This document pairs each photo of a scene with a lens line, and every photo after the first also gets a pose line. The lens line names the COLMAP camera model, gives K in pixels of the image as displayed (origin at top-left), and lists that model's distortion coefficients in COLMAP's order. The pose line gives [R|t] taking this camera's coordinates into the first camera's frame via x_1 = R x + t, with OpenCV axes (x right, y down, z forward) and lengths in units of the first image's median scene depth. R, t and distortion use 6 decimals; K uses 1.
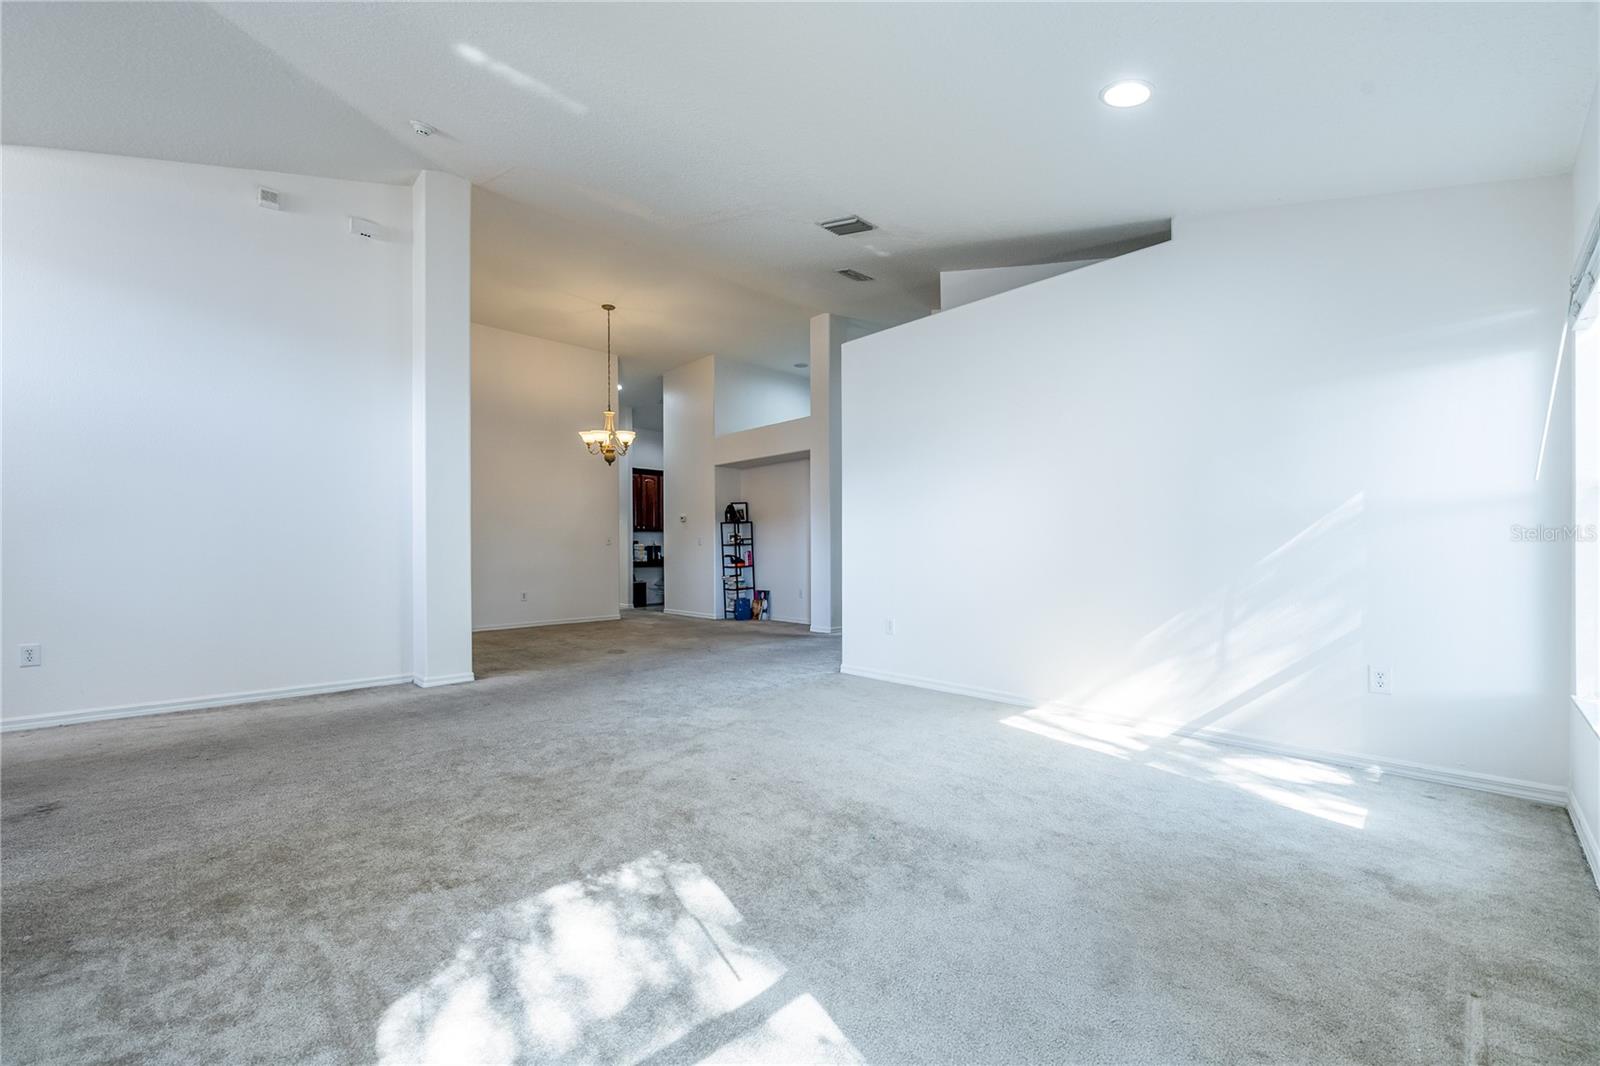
lens RADIAL K [[639.1, 0, 791.2], [0, 639.1, 531.5], [0, 0, 1]] dist [-0.001192, -0.005661]
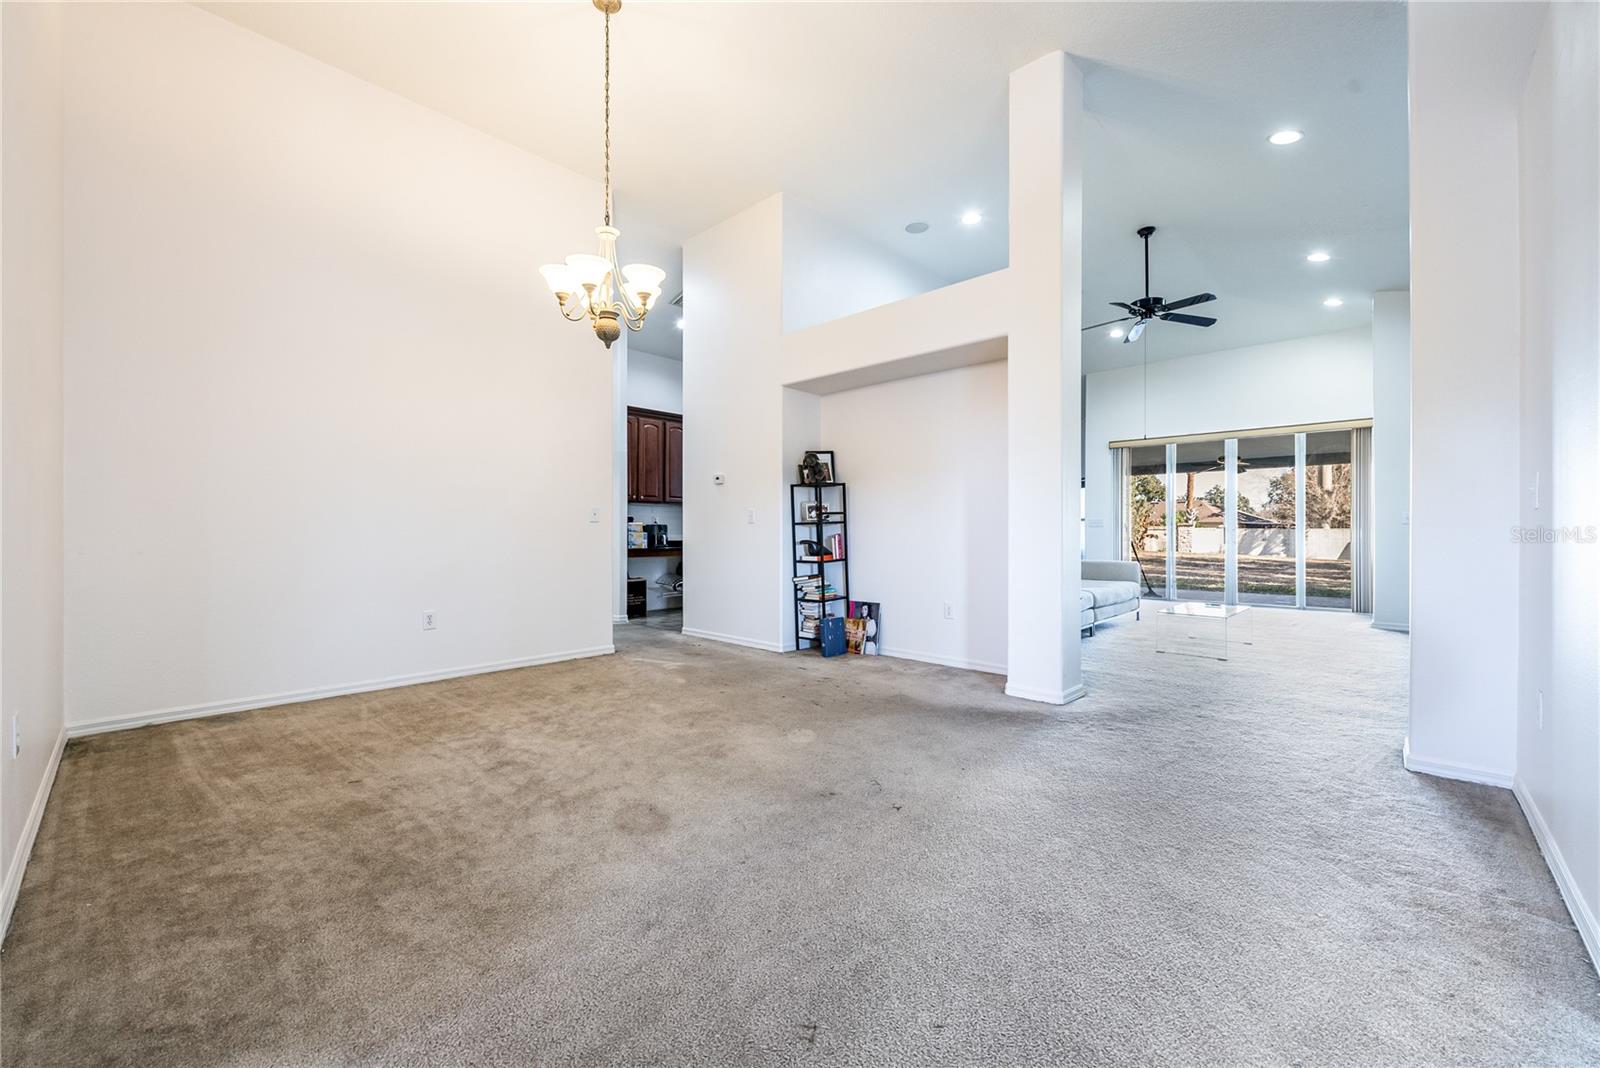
lens RADIAL K [[630.3, 0, 800.2], [0, 630.3, 530.8], [0, 0, 1]] dist [0.001353, 0.000164]
pose [[0.997947, 0.017441, 0.061631, -0.136964], [-0.018558, 0.999673, 0.017603, 0.017946], [-0.061304, -0.018711, 0.997944, 0.427918]]
